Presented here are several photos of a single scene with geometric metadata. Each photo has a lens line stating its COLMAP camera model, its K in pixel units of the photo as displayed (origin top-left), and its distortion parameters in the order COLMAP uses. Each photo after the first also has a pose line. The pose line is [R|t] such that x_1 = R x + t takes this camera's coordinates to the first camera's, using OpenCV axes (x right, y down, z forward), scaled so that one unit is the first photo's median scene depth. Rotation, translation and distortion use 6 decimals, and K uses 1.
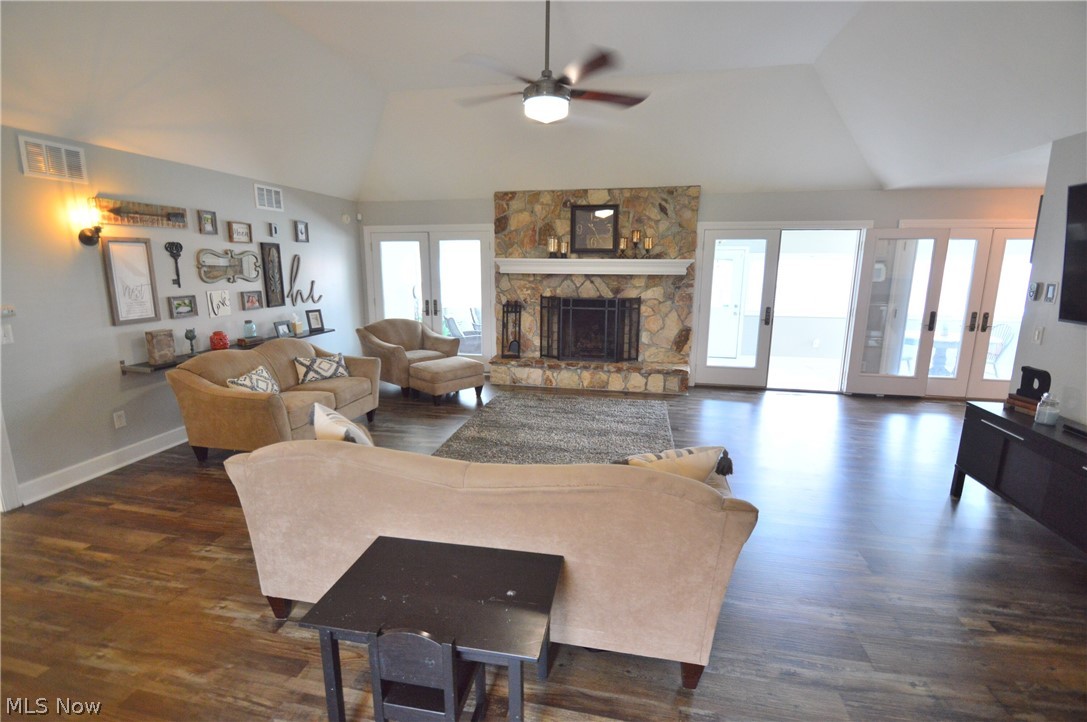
lens RADIAL K [[482.9, 0, 540.6], [0, 482.9, 355.4], [0, 0, 1]] dist [0.015076, -0.017473]
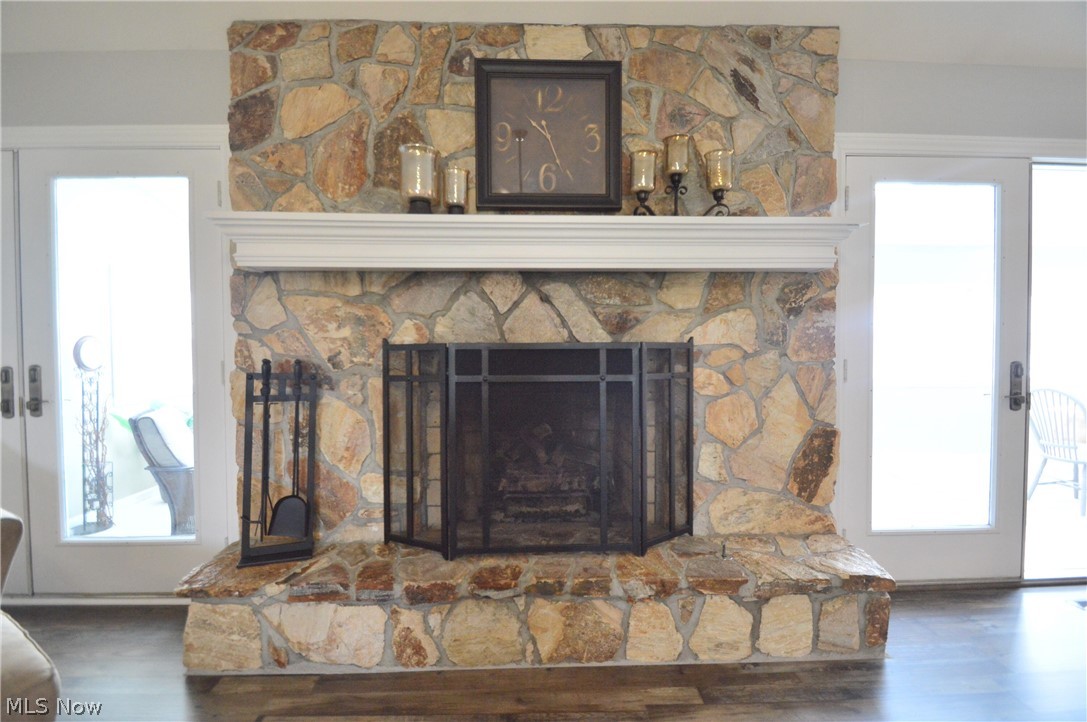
lens RADIAL K [[482.9, 0, 540.6], [0, 482.9, 355.4], [0, 0, 1]] dist [0.015076, -0.017473]
pose [[0.973019, -0.014033, 0.230298, 0.027507], [0.050675, 0.986774, -0.153976, -0.063792], [-0.225092, 0.161492, 0.960861, 0.696669]]
